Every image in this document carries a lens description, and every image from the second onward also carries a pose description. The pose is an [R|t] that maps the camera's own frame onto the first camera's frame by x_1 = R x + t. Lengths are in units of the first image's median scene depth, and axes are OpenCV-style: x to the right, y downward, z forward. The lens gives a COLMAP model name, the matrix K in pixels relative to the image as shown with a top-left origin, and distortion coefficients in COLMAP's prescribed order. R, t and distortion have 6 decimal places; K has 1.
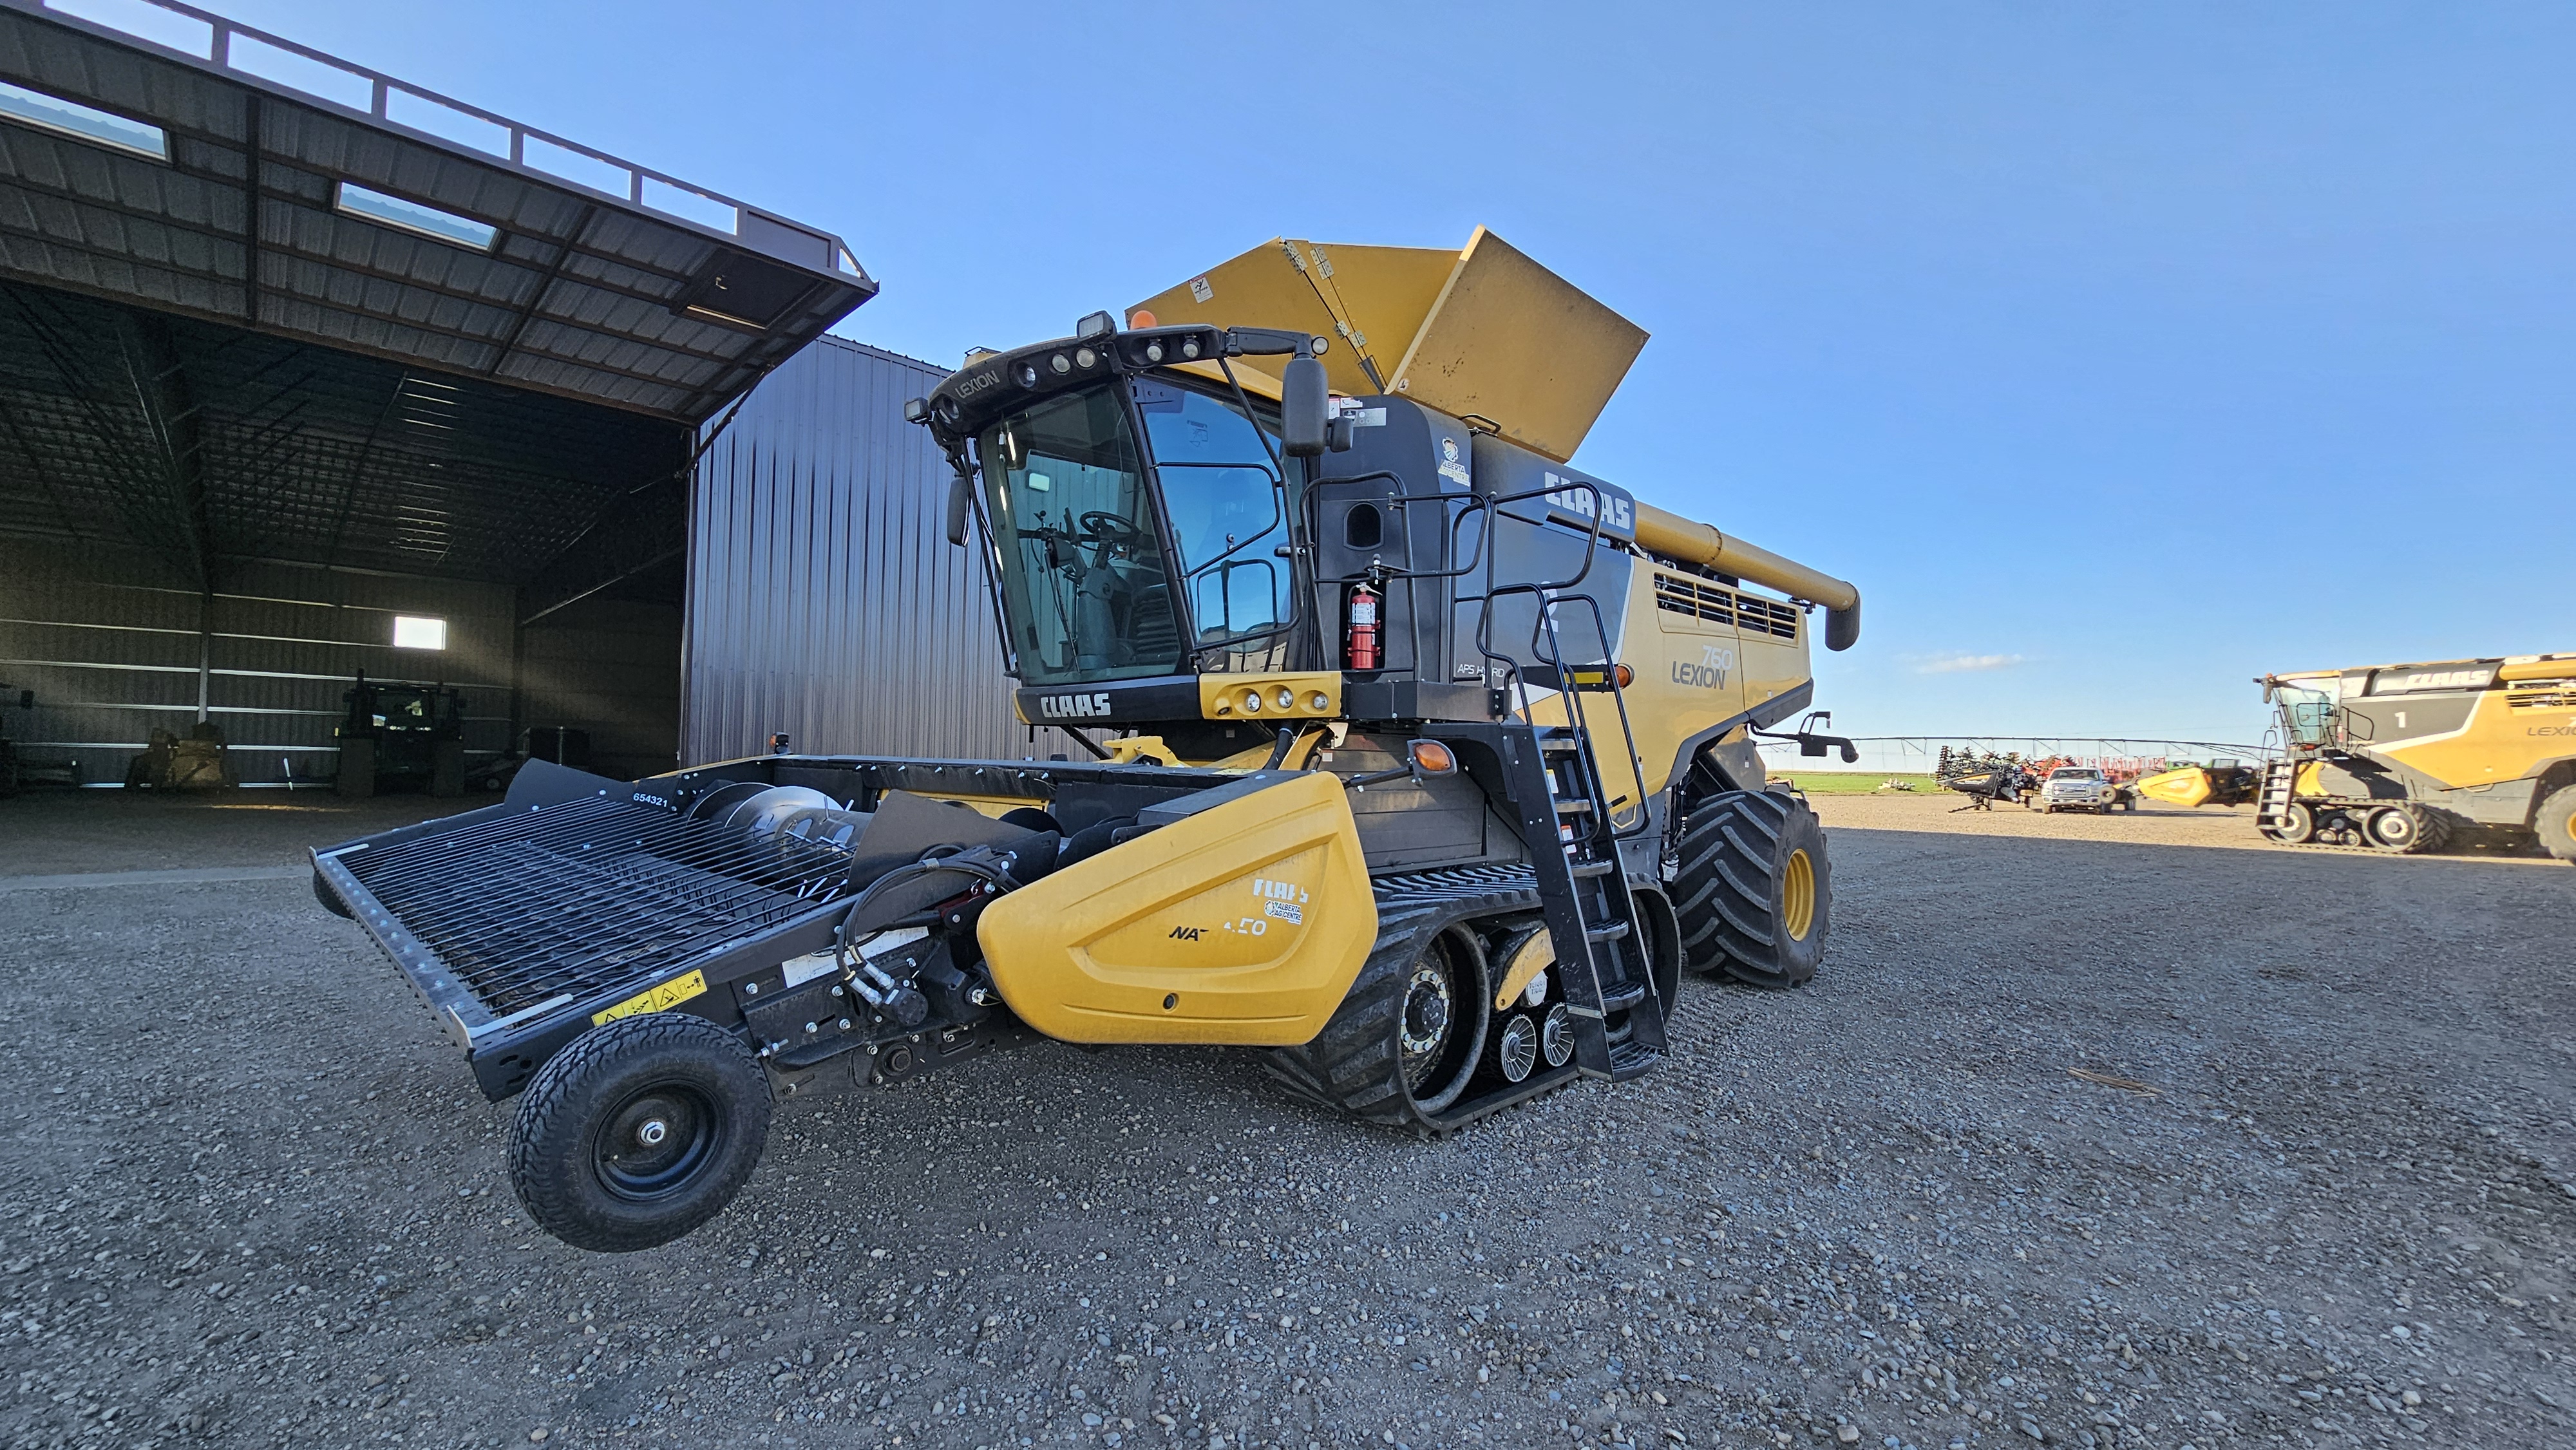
lens RADIAL K [[1055.1, 0, 1290.9], [0, 1055.1, 729.1], [0, 0, 1]] dist [-0.003057, 0.001652]
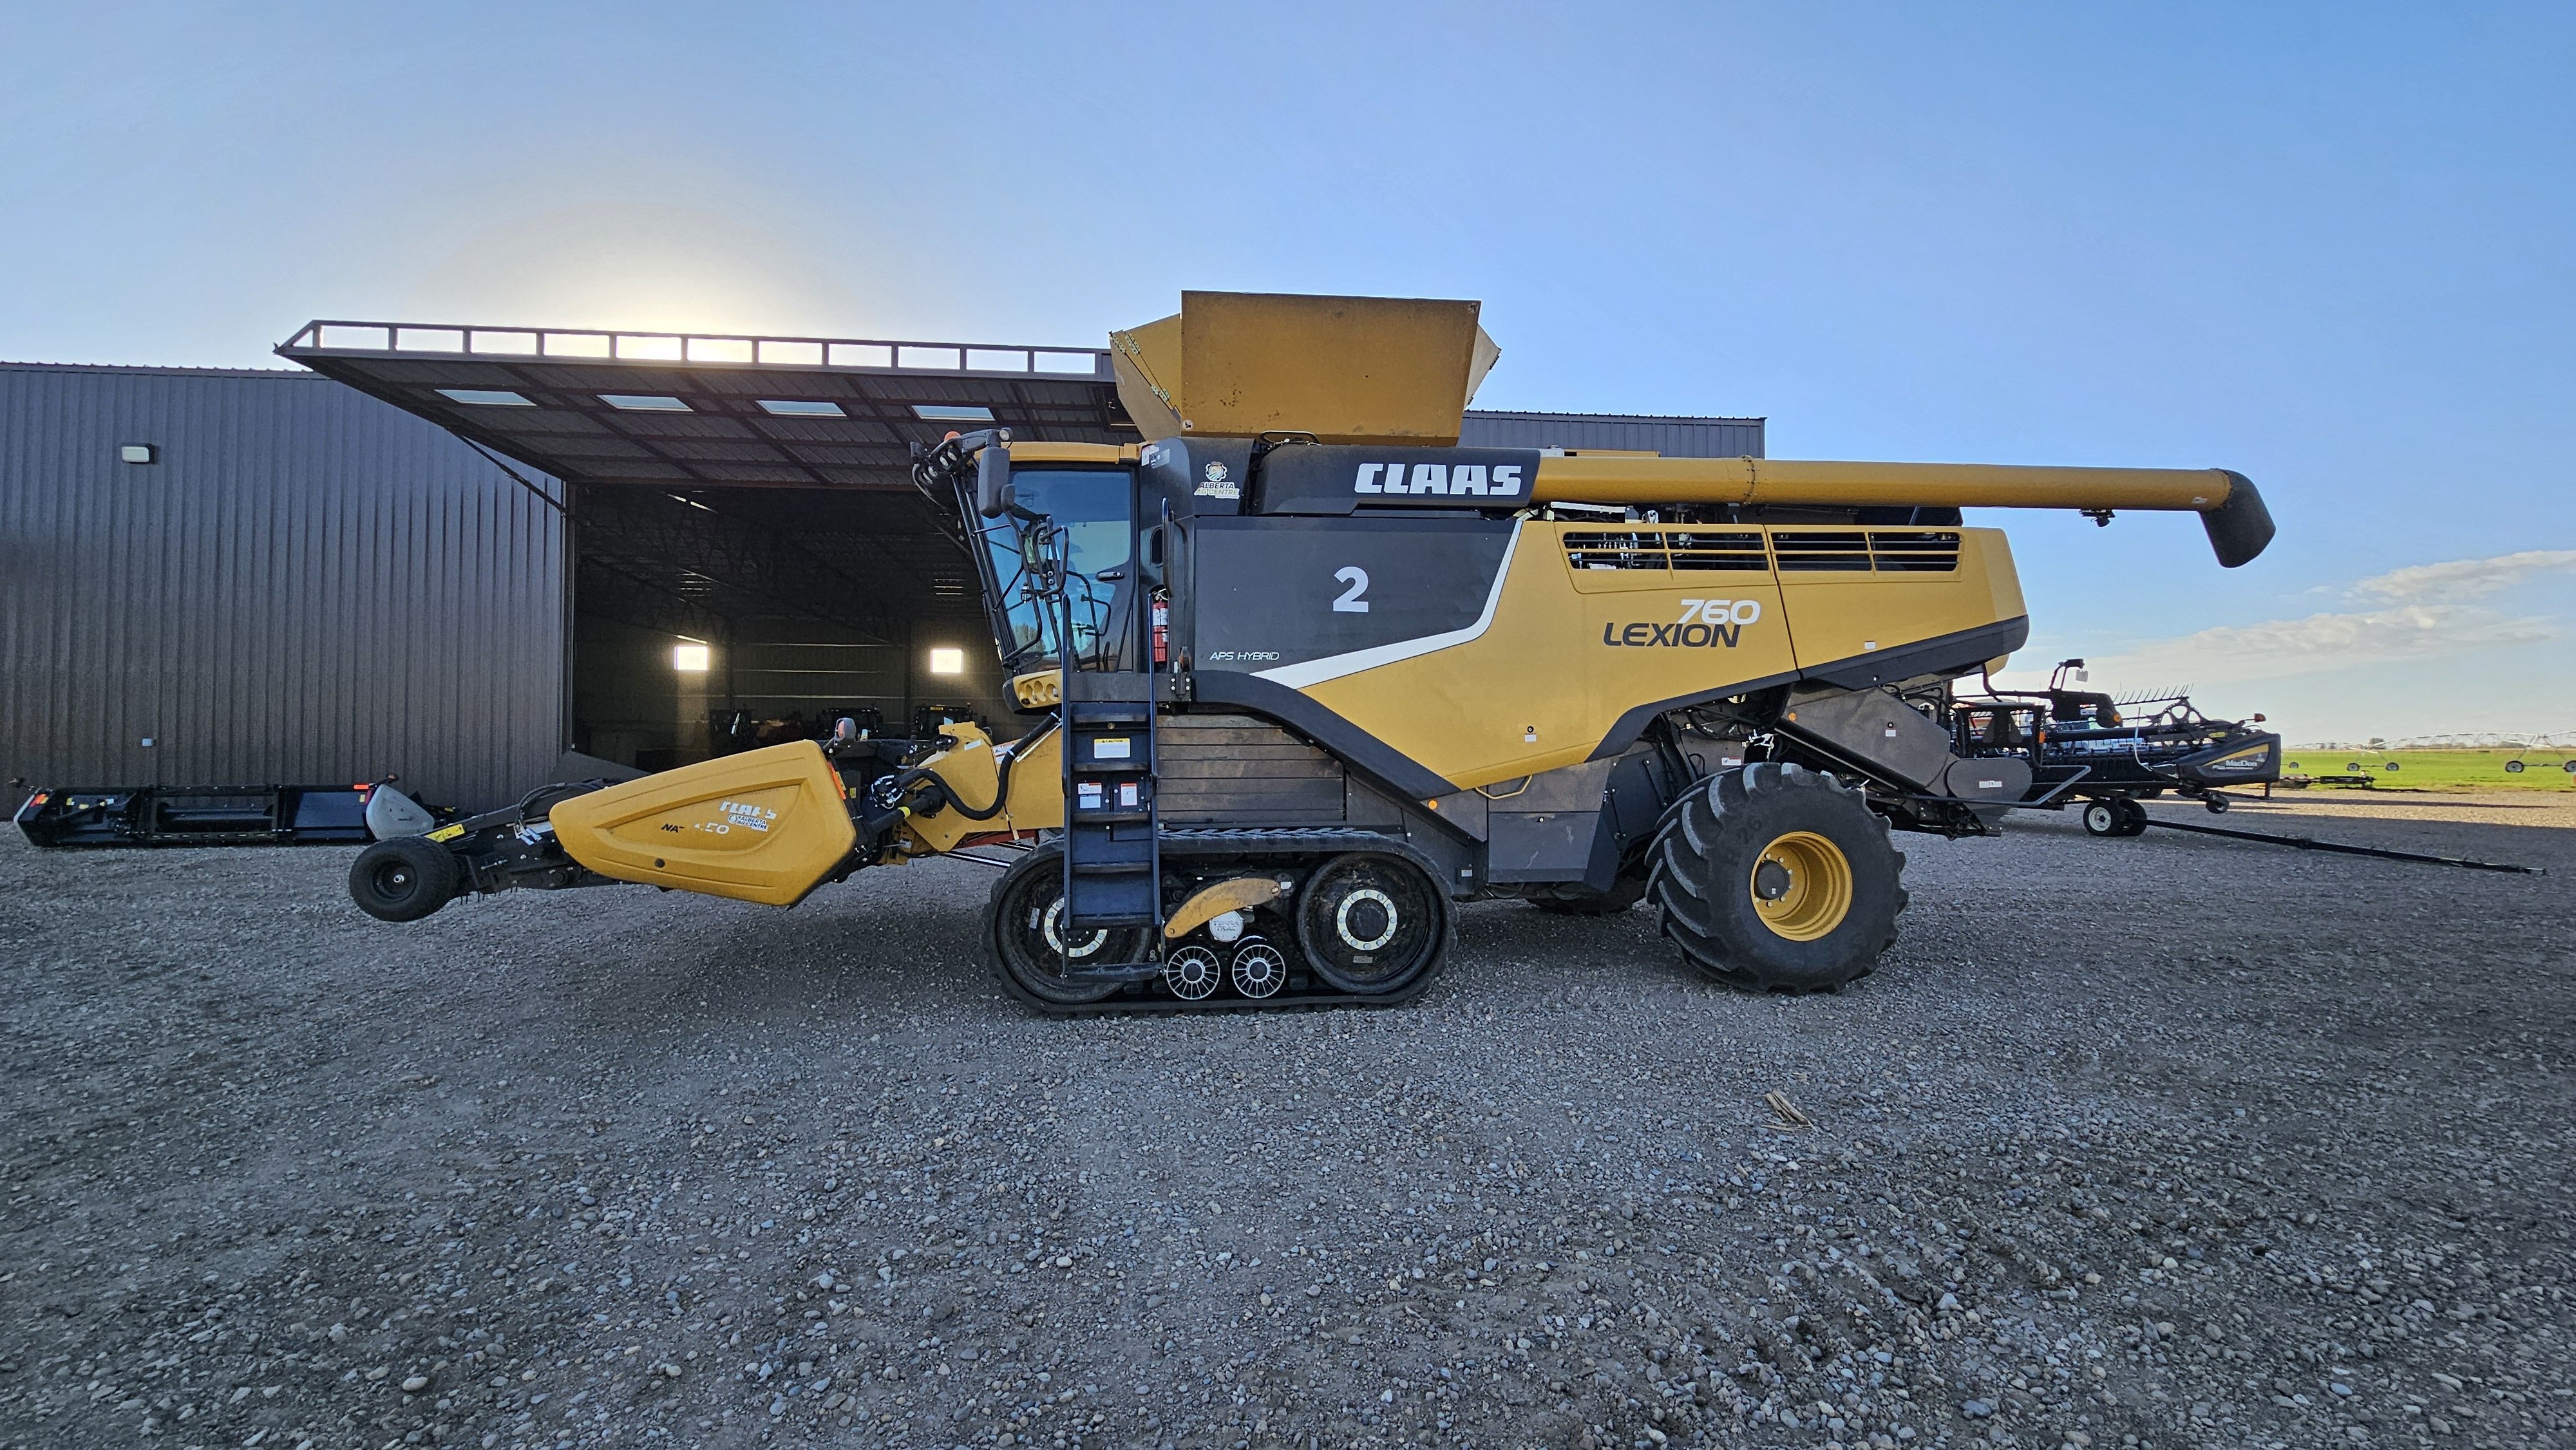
lens RADIAL K [[1053.5, 0, 1288.0], [0, 1053.5, 725.0], [0, 0, 1]] dist [-0.001433, 0.000626]
pose [[0.772530, -0.030821, -0.634230, 1.123631], [0.032156, 0.999439, -0.009401, 0.038956], [0.634164, -0.013132, 0.773087, 0.157090]]
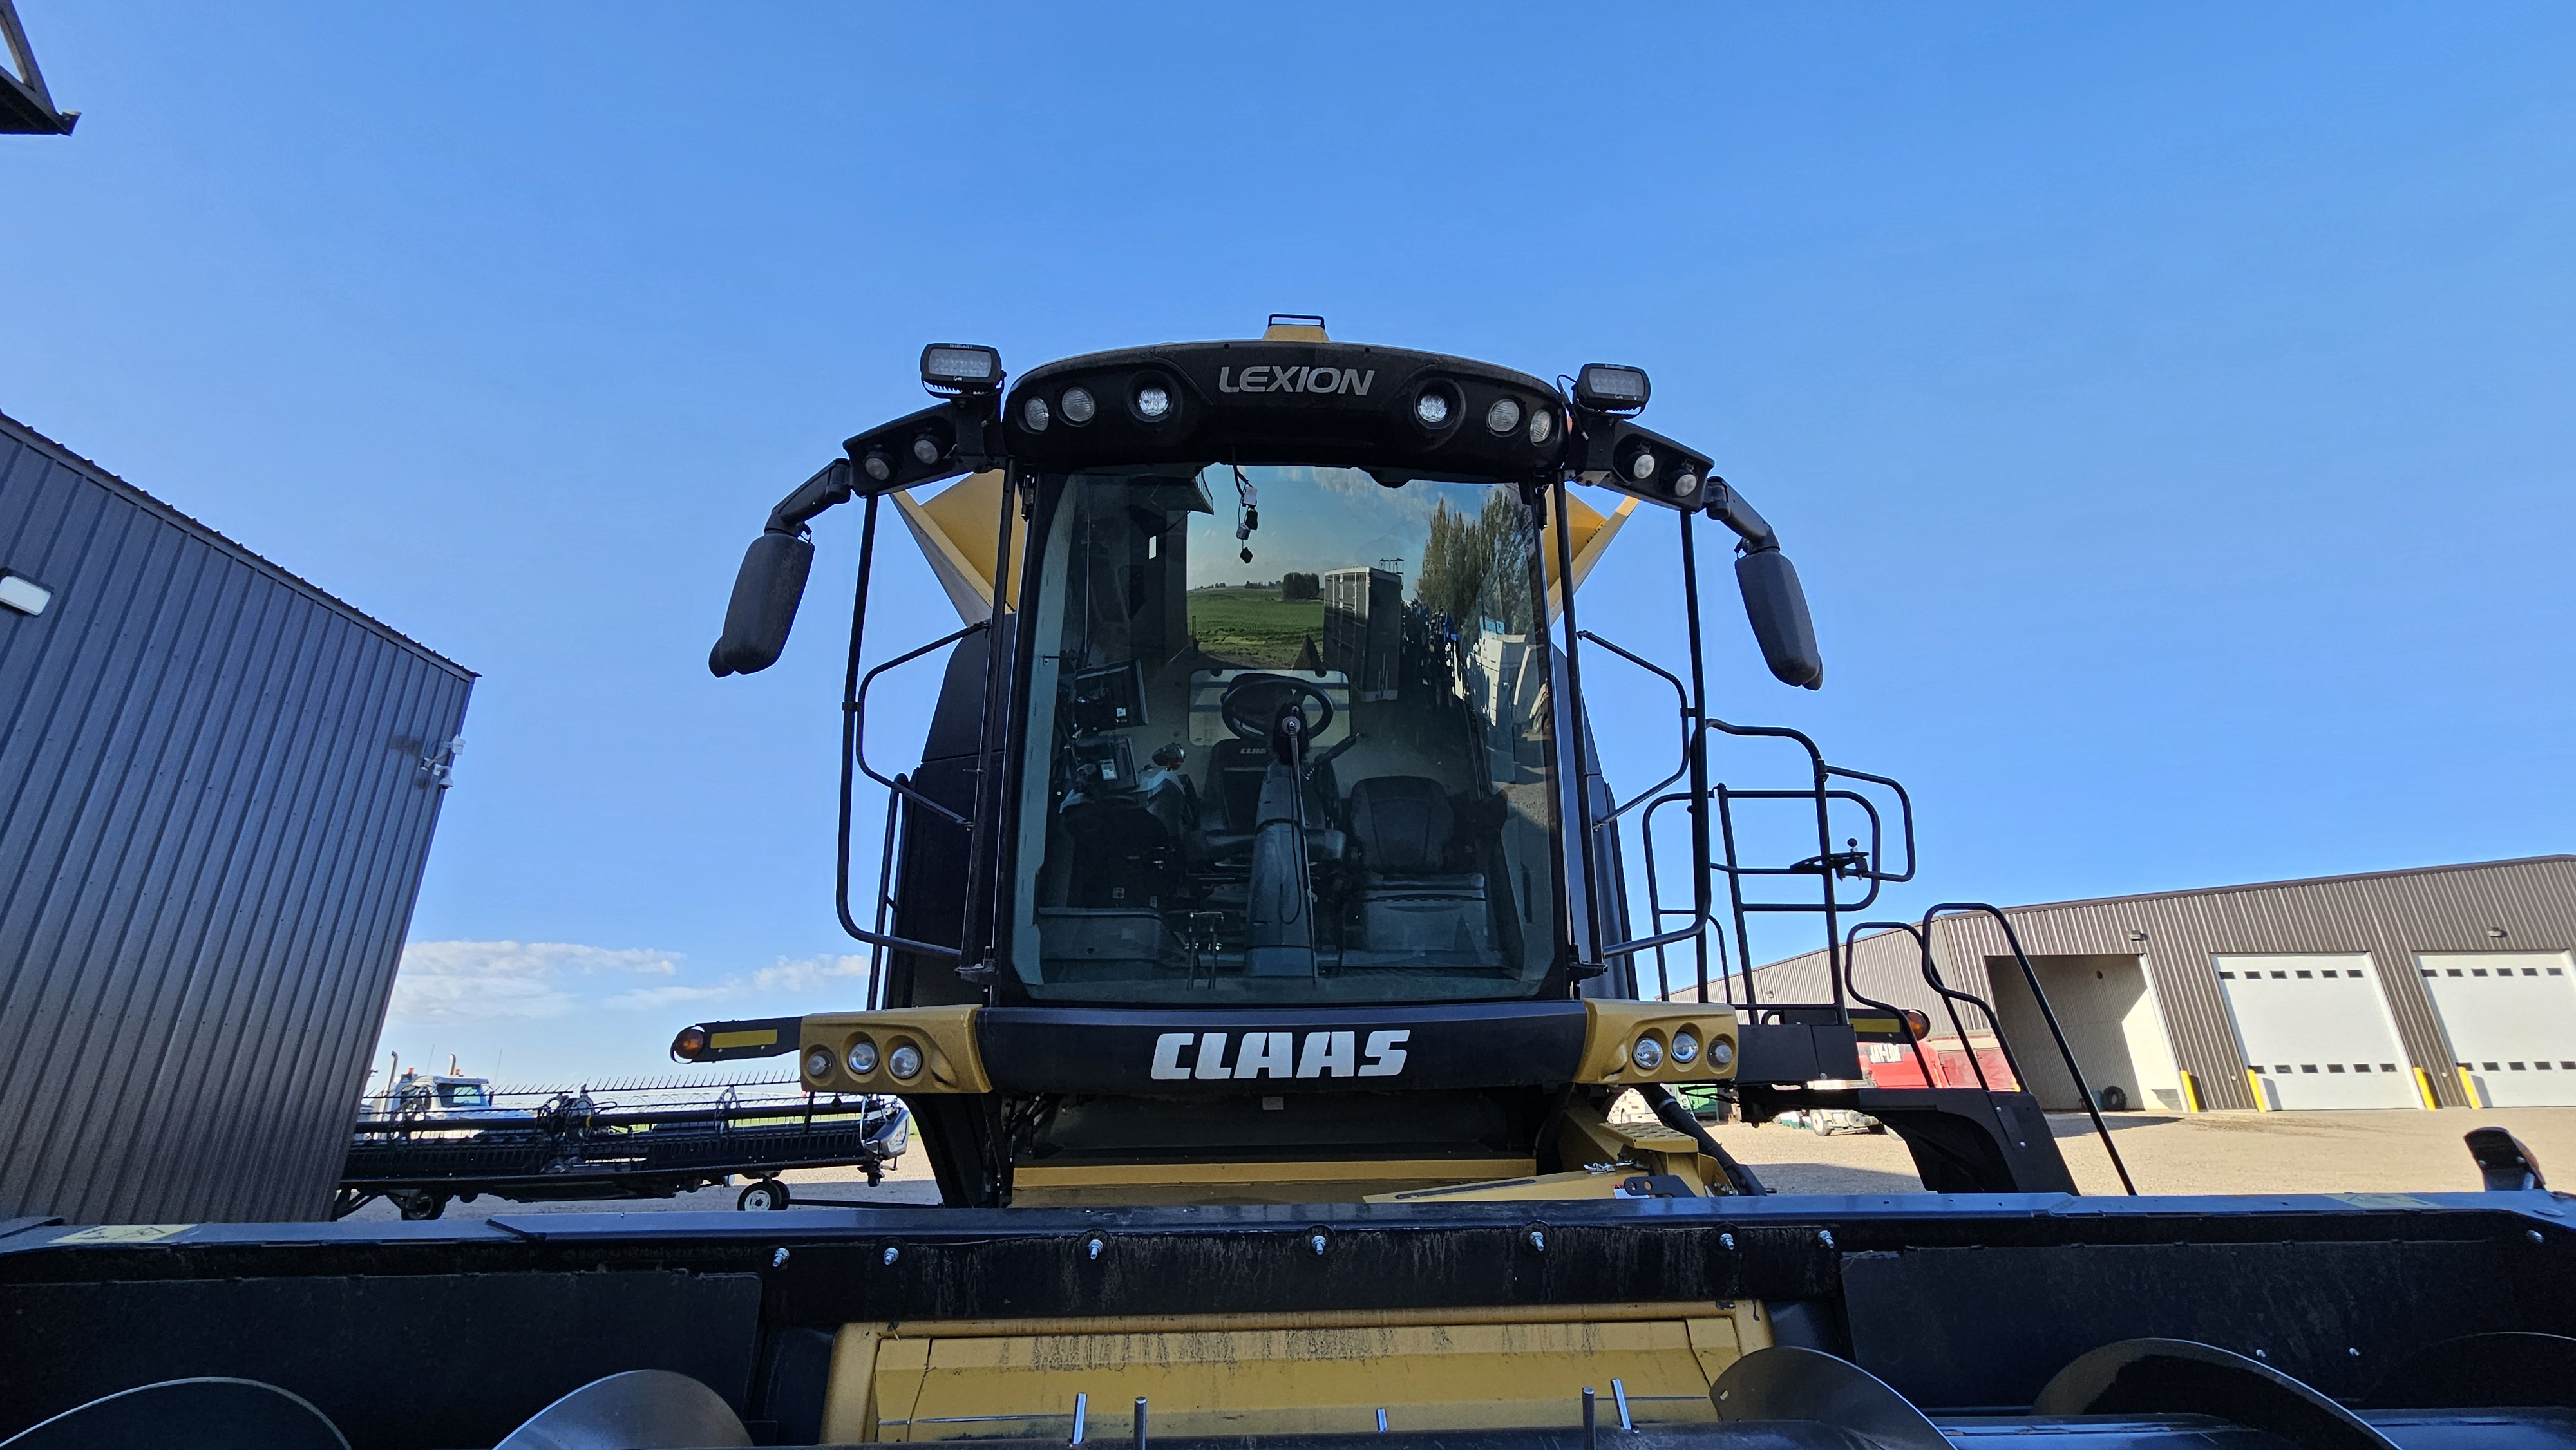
lens RADIAL K [[1055.1, 0, 1290.9], [0, 1055.1, 729.1], [0, 0, 1]] dist [-0.003057, 0.001652]
pose [[0.652853, 0.227474, 0.722523, -0.663118], [0.003357, 0.952966, -0.303058, -0.020406], [-0.757478, 0.200278, 0.621383, 0.779296]]
